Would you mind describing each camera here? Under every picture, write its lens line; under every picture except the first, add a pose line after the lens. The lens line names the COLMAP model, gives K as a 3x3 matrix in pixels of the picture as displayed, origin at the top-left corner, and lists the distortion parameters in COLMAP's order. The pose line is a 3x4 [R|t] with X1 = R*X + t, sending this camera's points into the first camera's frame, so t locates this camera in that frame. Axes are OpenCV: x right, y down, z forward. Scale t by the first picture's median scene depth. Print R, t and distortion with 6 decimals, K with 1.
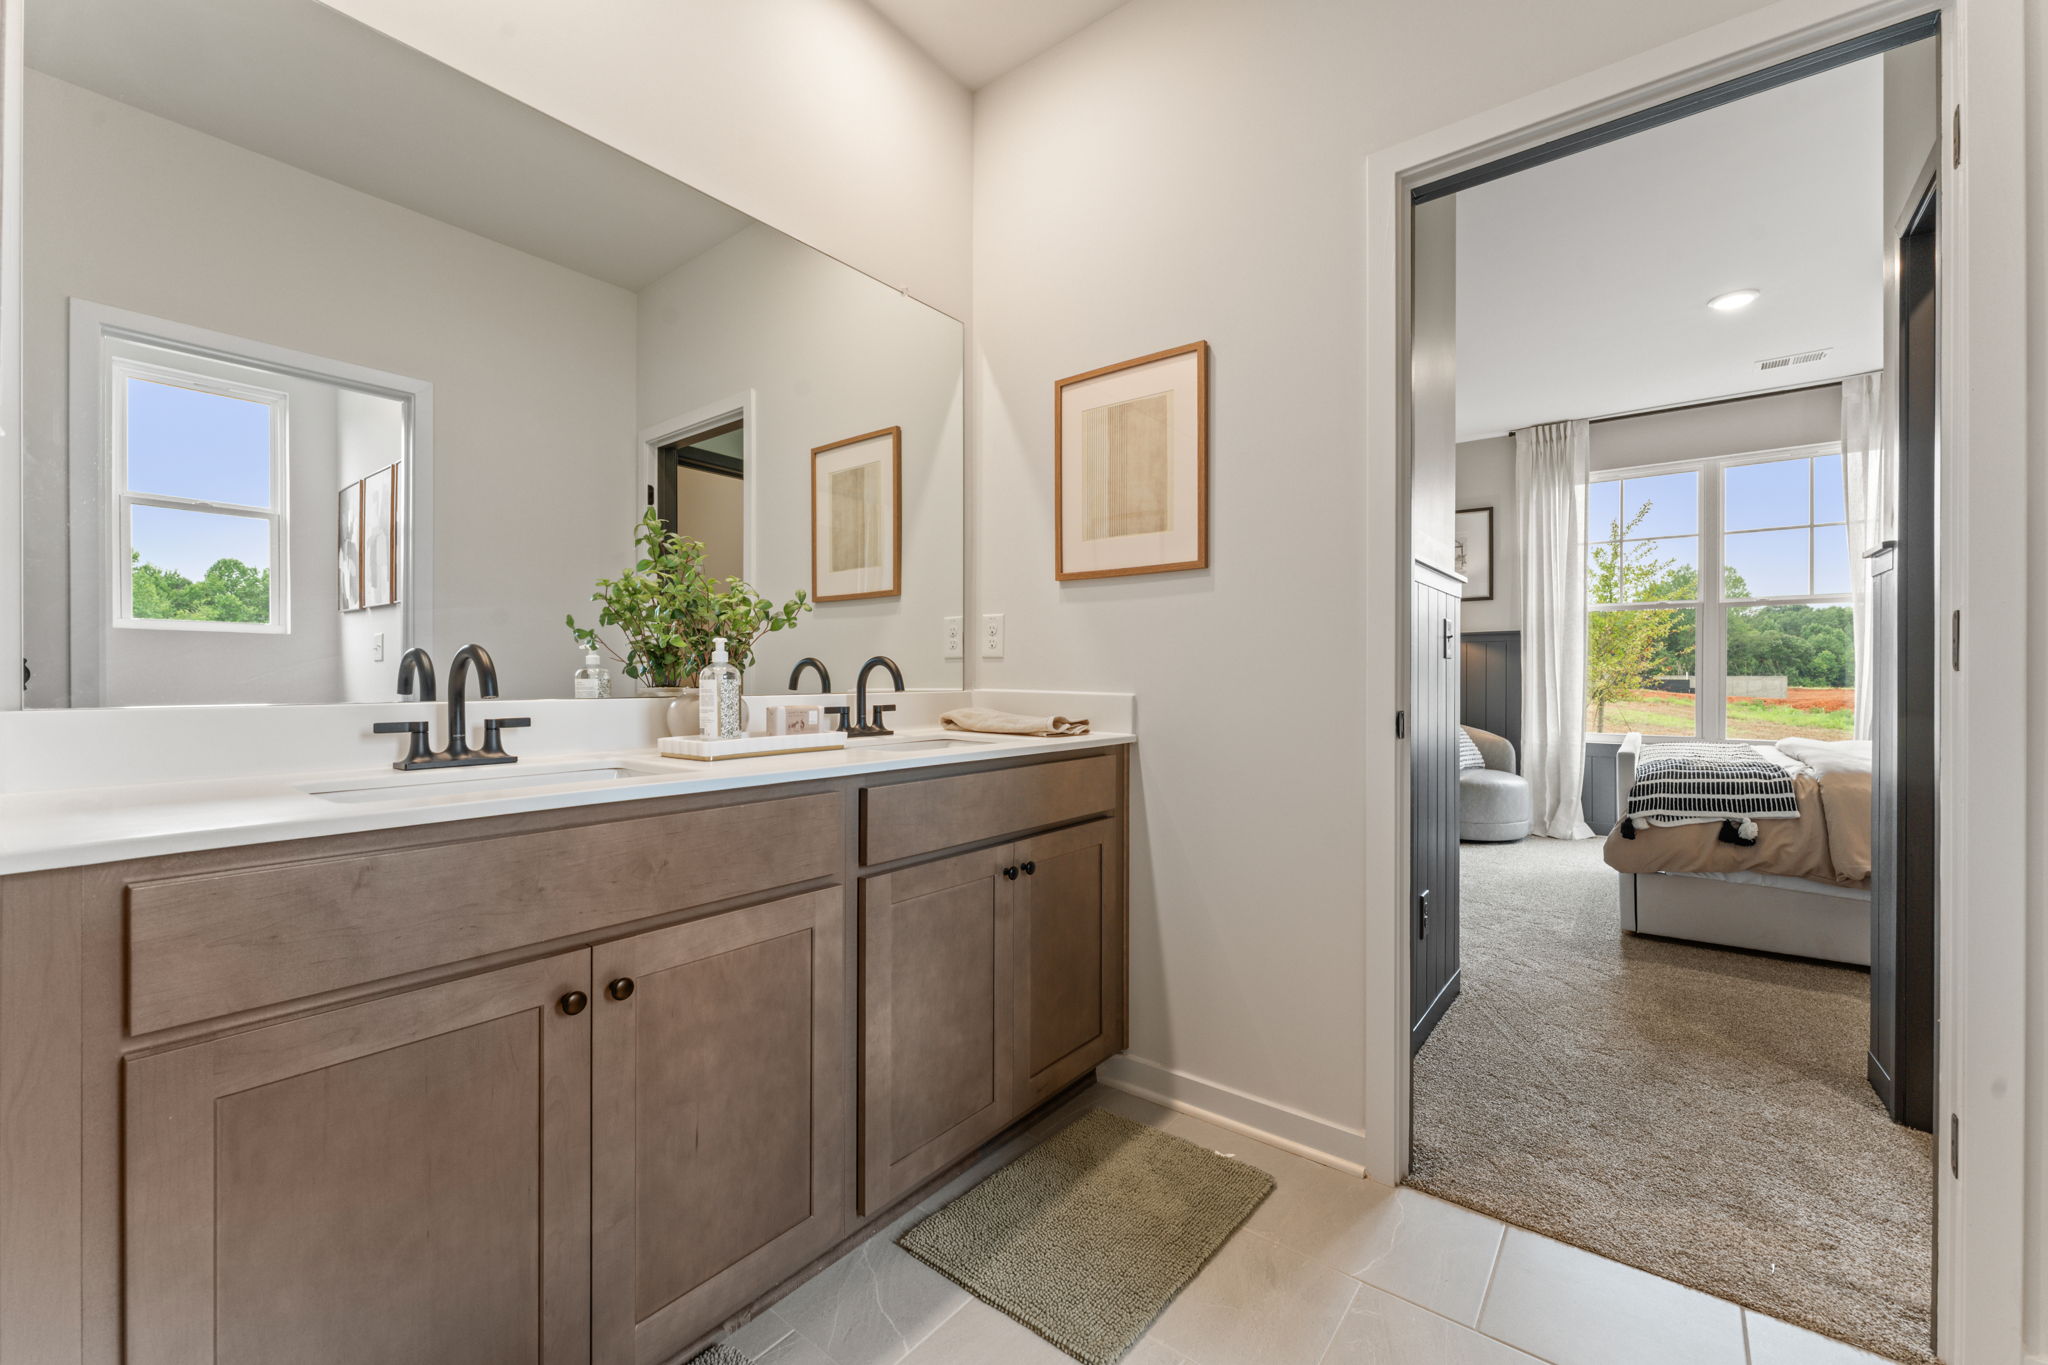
lens RADIAL K [[841.0, 0, 1028.7], [0, 841.0, 671.7], [0, 0, 1]] dist [0.001881, -0.000686]
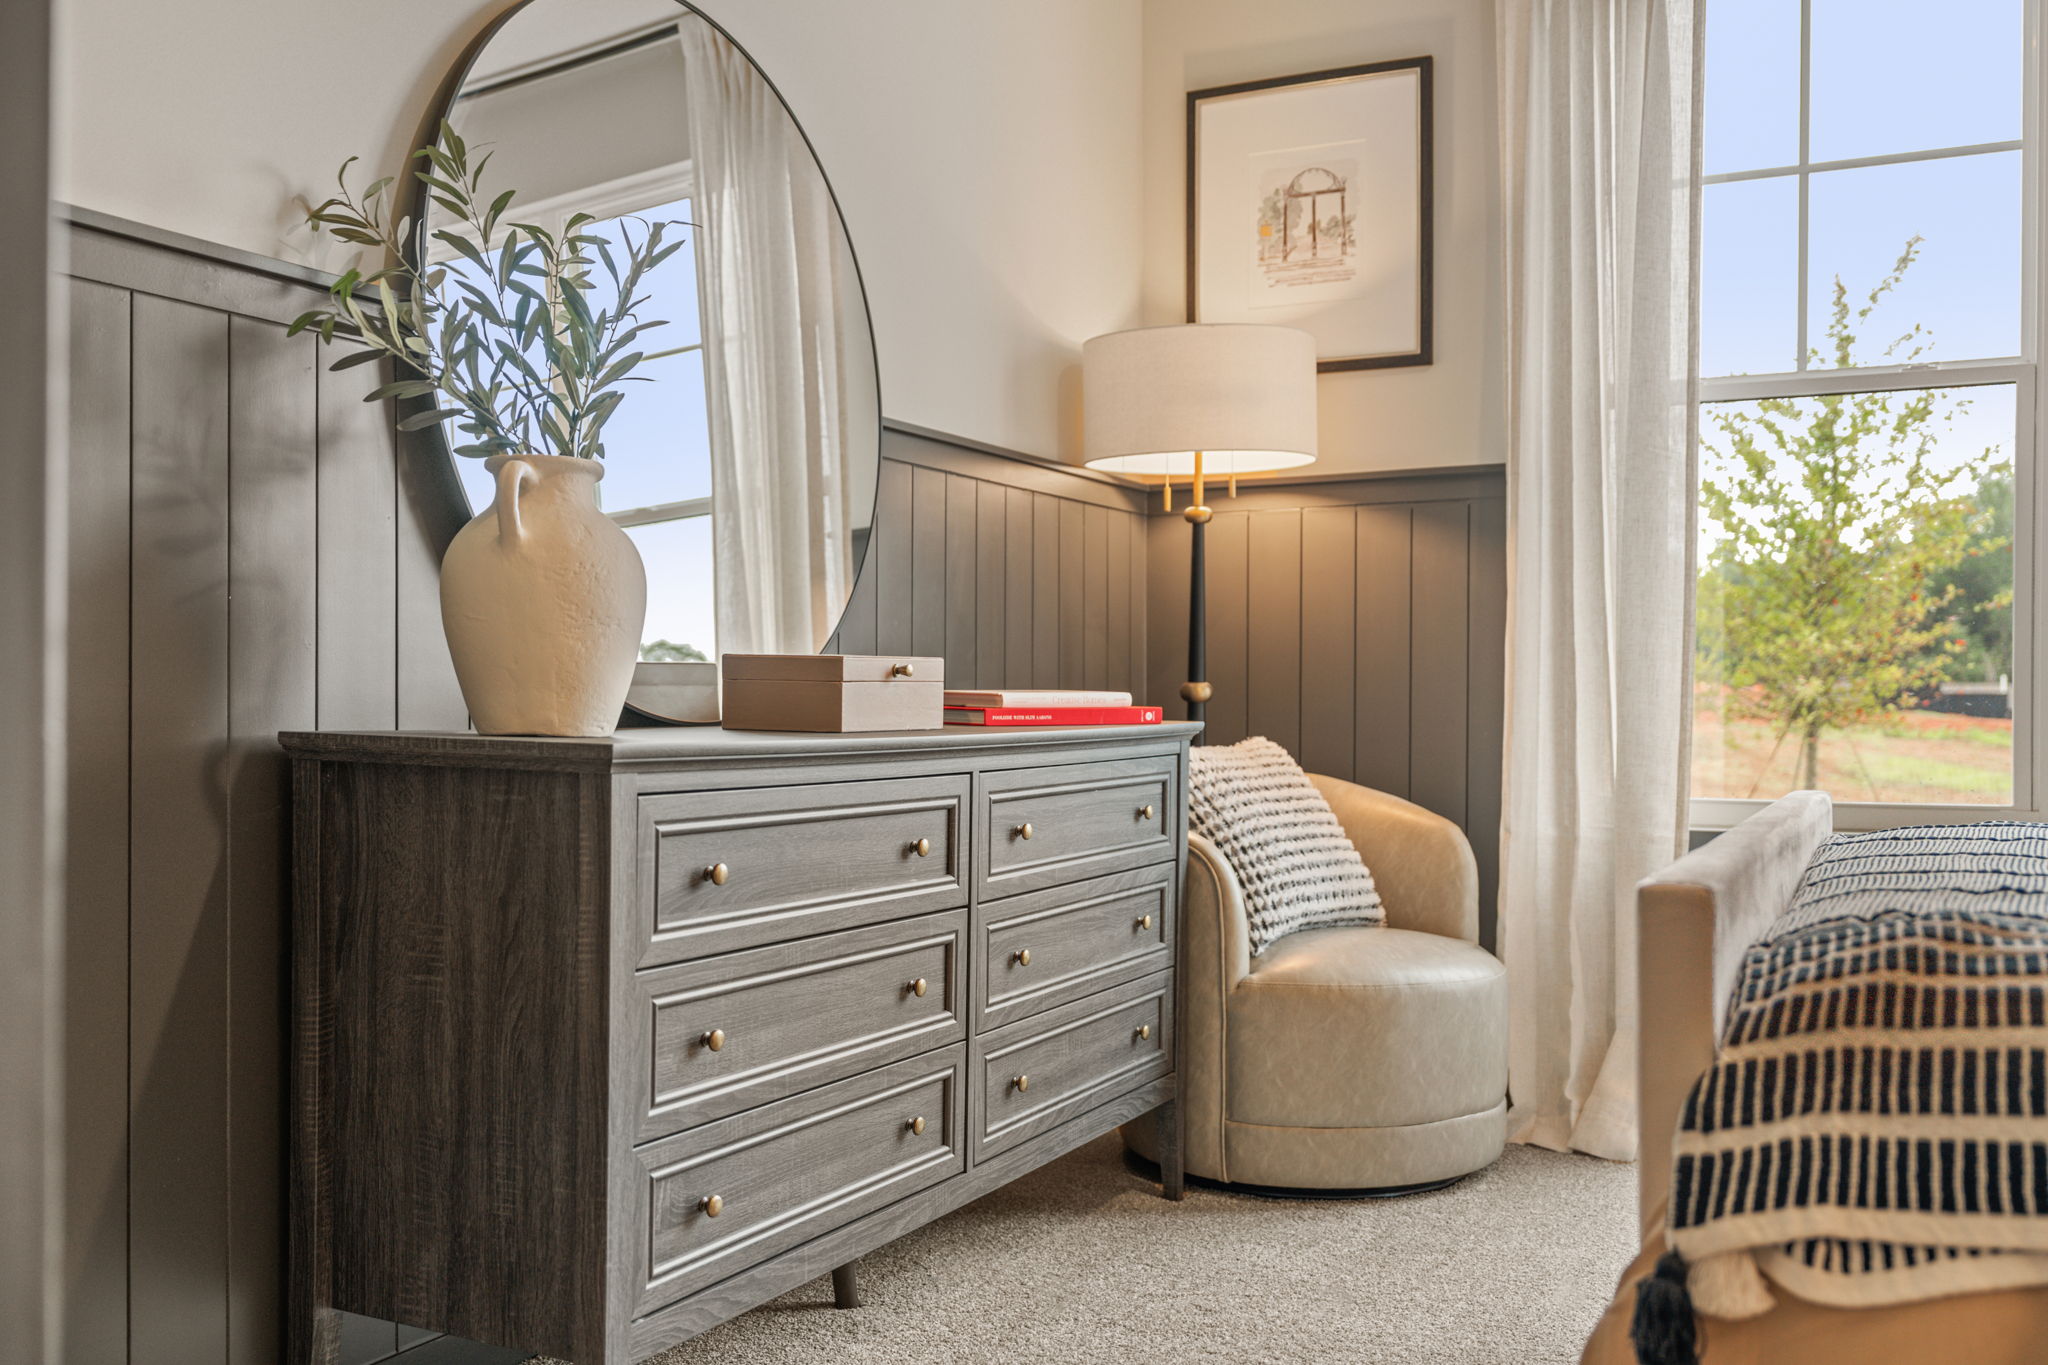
lens RADIAL K [[2005.1, 0, 1027.2], [0, 2005.1, 694.7], [0, 0, 1]] dist [-0.010168, 0.000000]
pose [[0.977950, -0.001823, 0.208832, 0.276439], [-0.000034, 0.999960, 0.008890, 0.028923], [-0.208840, -0.008701, 0.977911, 0.346333]]
